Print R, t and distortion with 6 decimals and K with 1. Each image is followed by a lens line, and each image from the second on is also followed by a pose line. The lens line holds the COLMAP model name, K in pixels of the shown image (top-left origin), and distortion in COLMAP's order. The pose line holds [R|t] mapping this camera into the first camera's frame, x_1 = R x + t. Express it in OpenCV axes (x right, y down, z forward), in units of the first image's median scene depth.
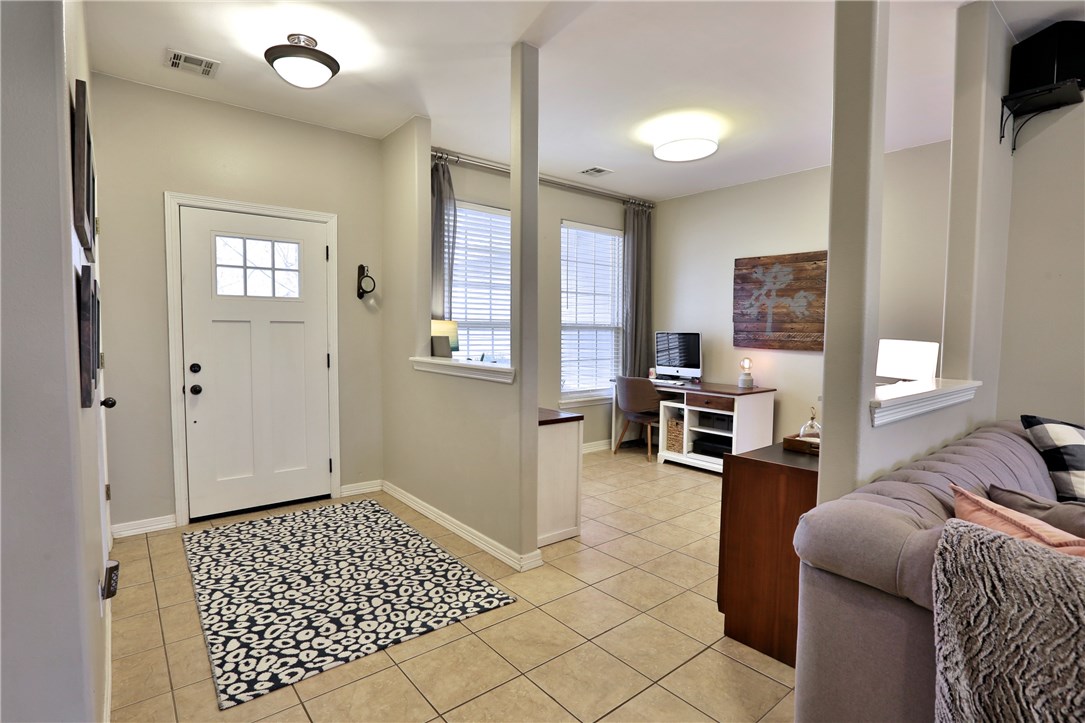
lens RADIAL K [[532.0, 0, 544.7], [0, 532.0, 364.2], [0, 0, 1]] dist [-0.040791, 0.017306]
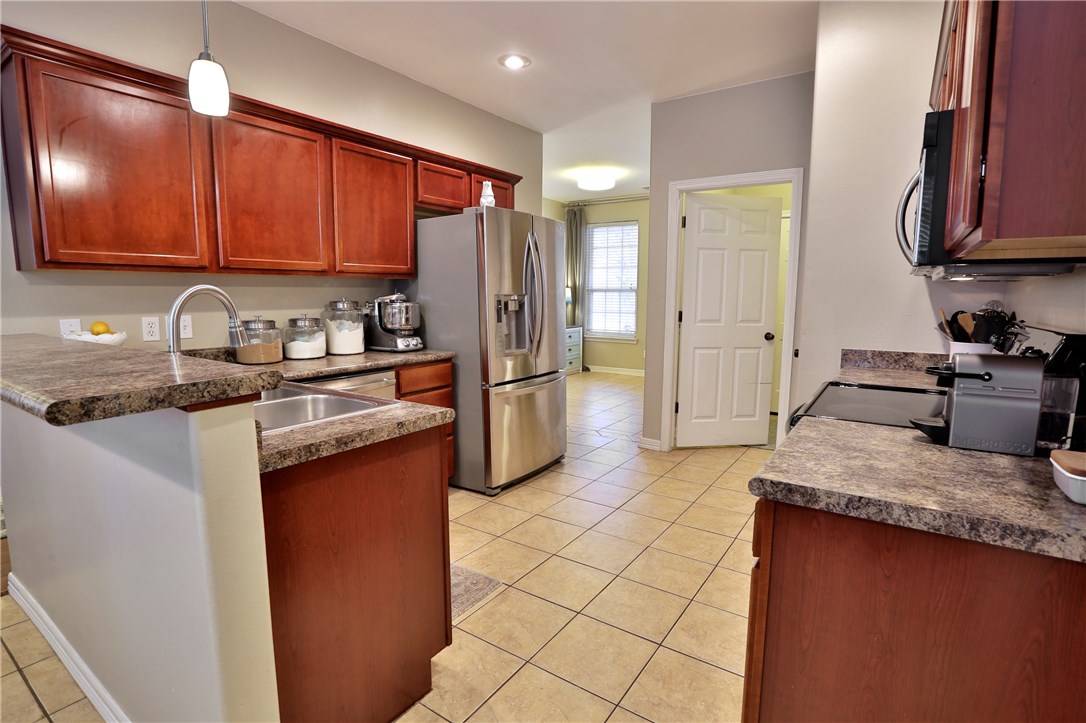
lens RADIAL K [[532.5, 0, 548.4], [0, 532.5, 360.2], [0, 0, 1]] dist [-0.040791, 0.017306]
pose [[0.282678, 0.107220, -0.953204, 1.742592], [-0.064985, 0.993591, 0.092492, 0.008801], [0.957011, 0.035799, 0.287834, 0.337006]]
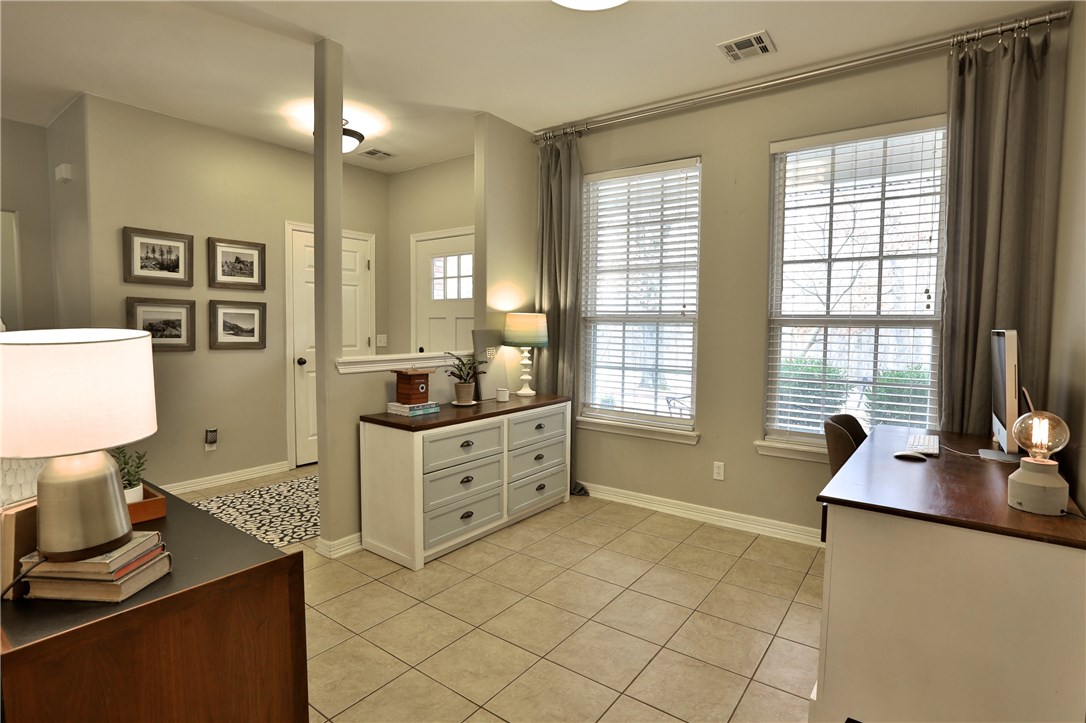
lens RADIAL K [[532.5, 0, 541.0], [0, 532.5, 360.9], [0, 0, 1]] dist [-0.040791, 0.017306]
pose [[0.250075, 0.056835, -0.966557, 0.693382], [-0.073361, 0.996518, 0.039616, -0.036458], [0.965443, 0.061001, 0.253374, 0.755609]]
